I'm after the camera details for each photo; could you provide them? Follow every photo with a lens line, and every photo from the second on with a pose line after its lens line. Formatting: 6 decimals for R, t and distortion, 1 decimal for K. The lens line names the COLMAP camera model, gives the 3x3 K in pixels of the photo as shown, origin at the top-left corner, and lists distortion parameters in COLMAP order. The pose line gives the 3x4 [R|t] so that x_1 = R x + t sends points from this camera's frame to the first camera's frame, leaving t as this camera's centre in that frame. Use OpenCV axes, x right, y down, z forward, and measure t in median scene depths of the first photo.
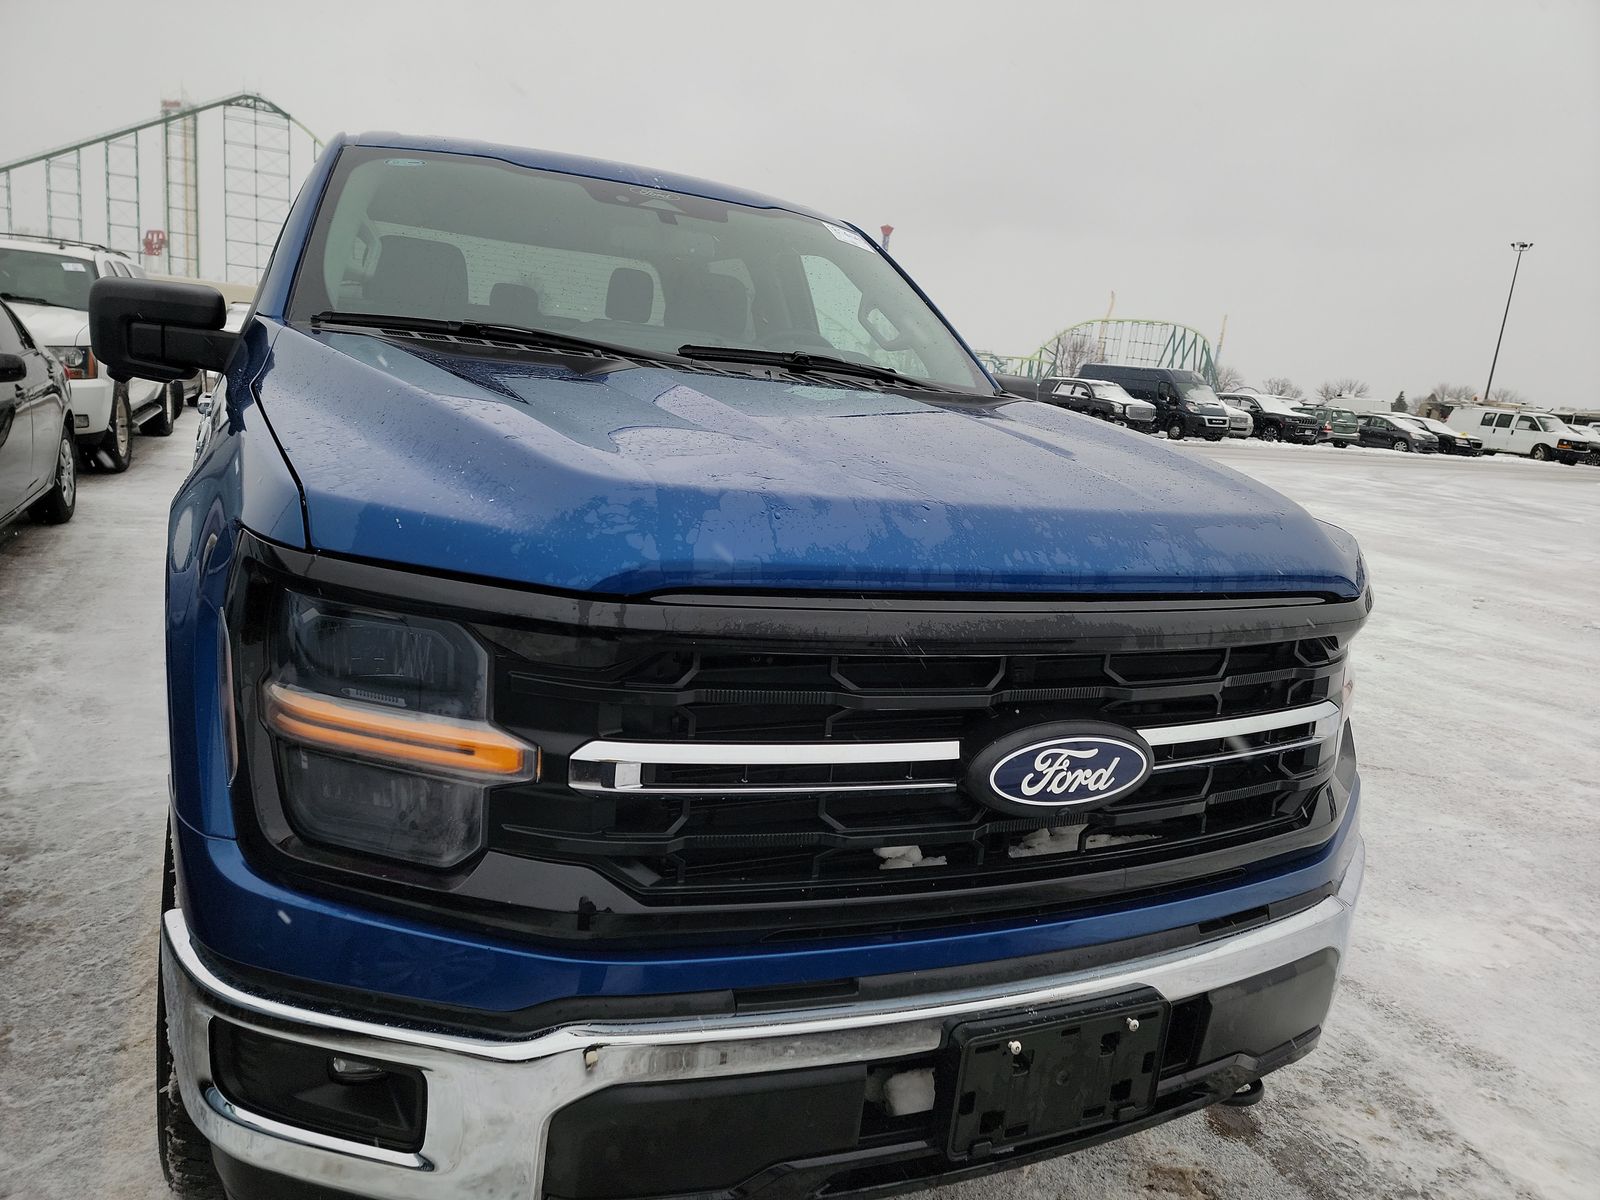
lens RADIAL K [[1109.0, 0, 802.7], [0, 1109.0, 576.6], [0, 0, 1]] dist [0.084917, -0.069092]
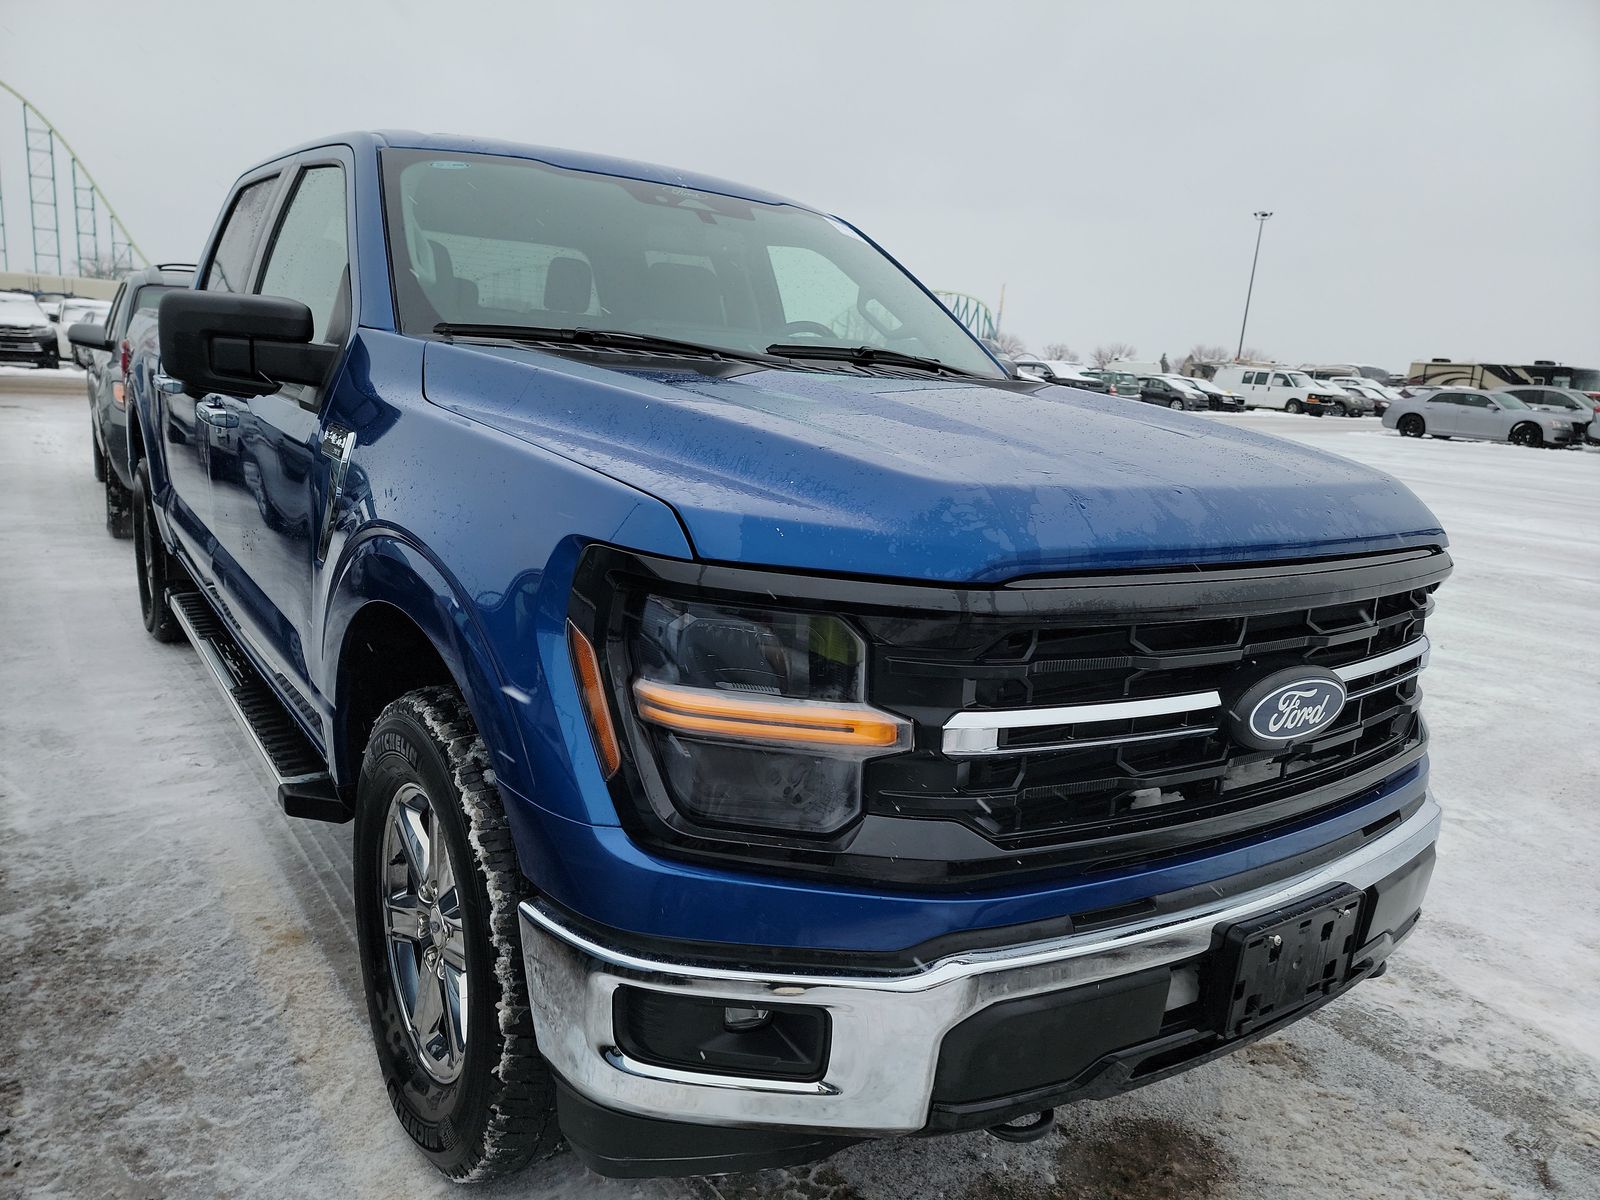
lens RADIAL K [[1109.0, 0, 800.0], [0, 1109.0, 600.0], [0, 0, 1]] dist [0.081464, -0.066370]
pose [[0.985113, -0.063733, 0.159654, -0.437023], [0.057031, 0.997302, 0.046220, -0.024775], [-0.162169, -0.036427, 0.986090, -0.080522]]
